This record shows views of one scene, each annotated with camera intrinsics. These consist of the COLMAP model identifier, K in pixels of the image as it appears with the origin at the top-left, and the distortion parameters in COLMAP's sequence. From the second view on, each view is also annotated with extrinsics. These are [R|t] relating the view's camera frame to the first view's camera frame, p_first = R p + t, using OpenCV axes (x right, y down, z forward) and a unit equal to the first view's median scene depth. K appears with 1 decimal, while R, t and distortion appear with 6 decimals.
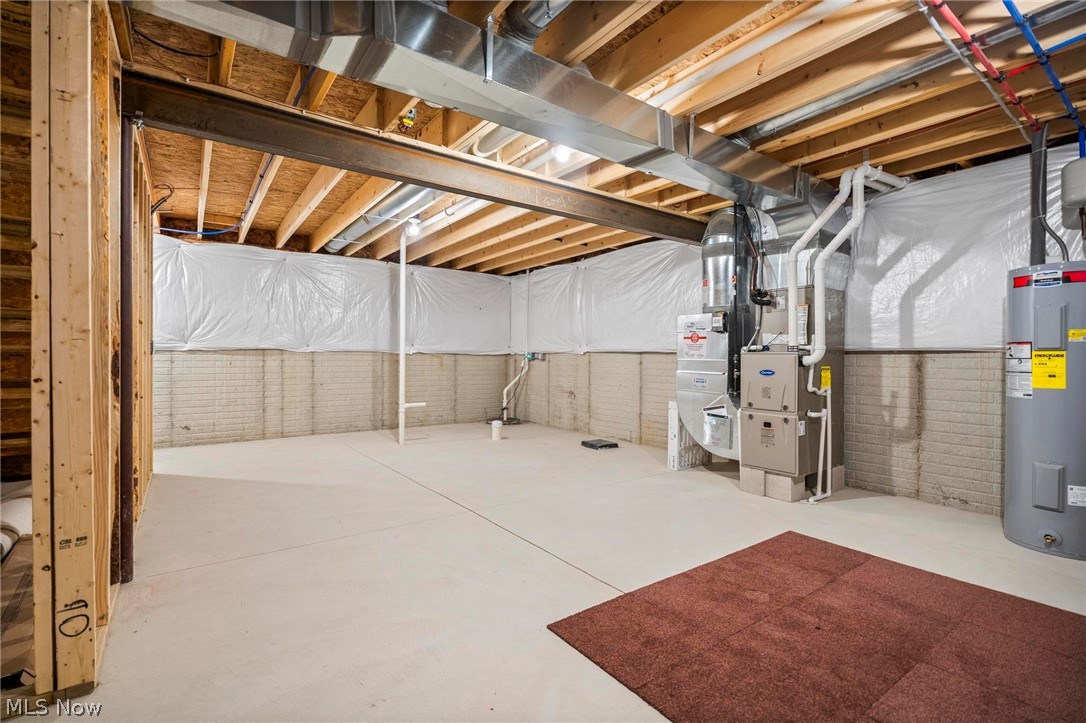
lens RADIAL K [[494.2, 0, 542.2], [0, 494.2, 354.5], [0, 0, 1]] dist [0.004199, -0.001878]
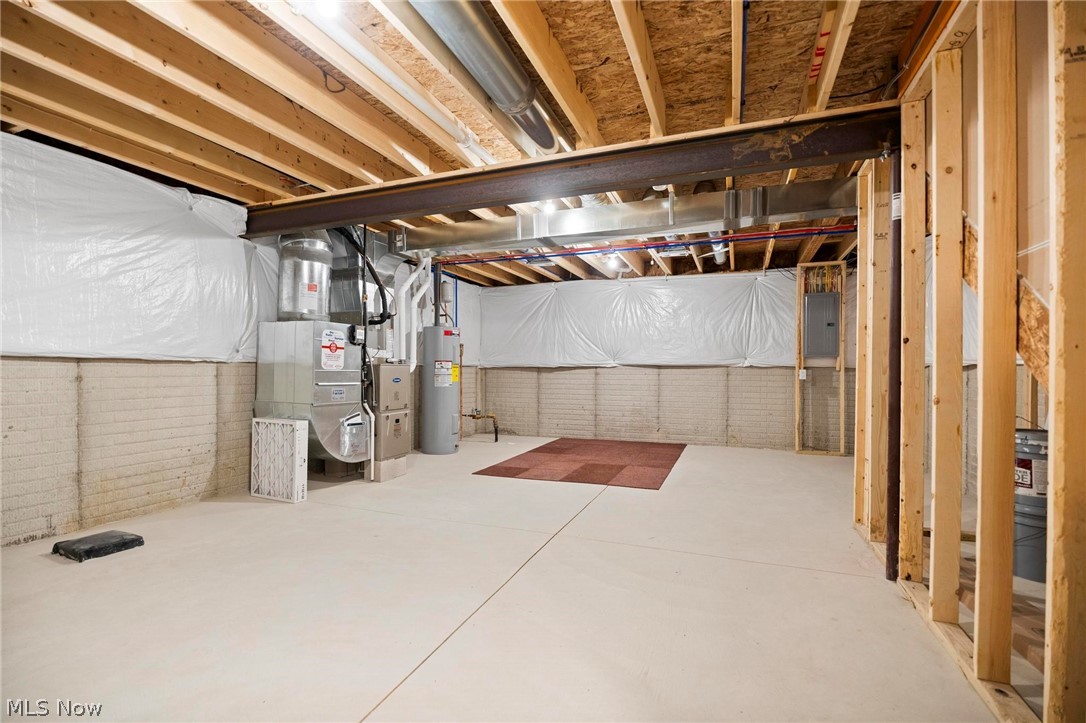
lens RADIAL K [[494.2, 0, 542.0], [0, 494.2, 369.9], [0, 0, 1]] dist [0.004199, -0.001878]
pose [[-0.538029, -0.006606, 0.842900, -0.728040], [-0.008157, 0.999963, 0.002631, 0.003168], [-0.842887, -0.005460, -0.538064, 1.212827]]
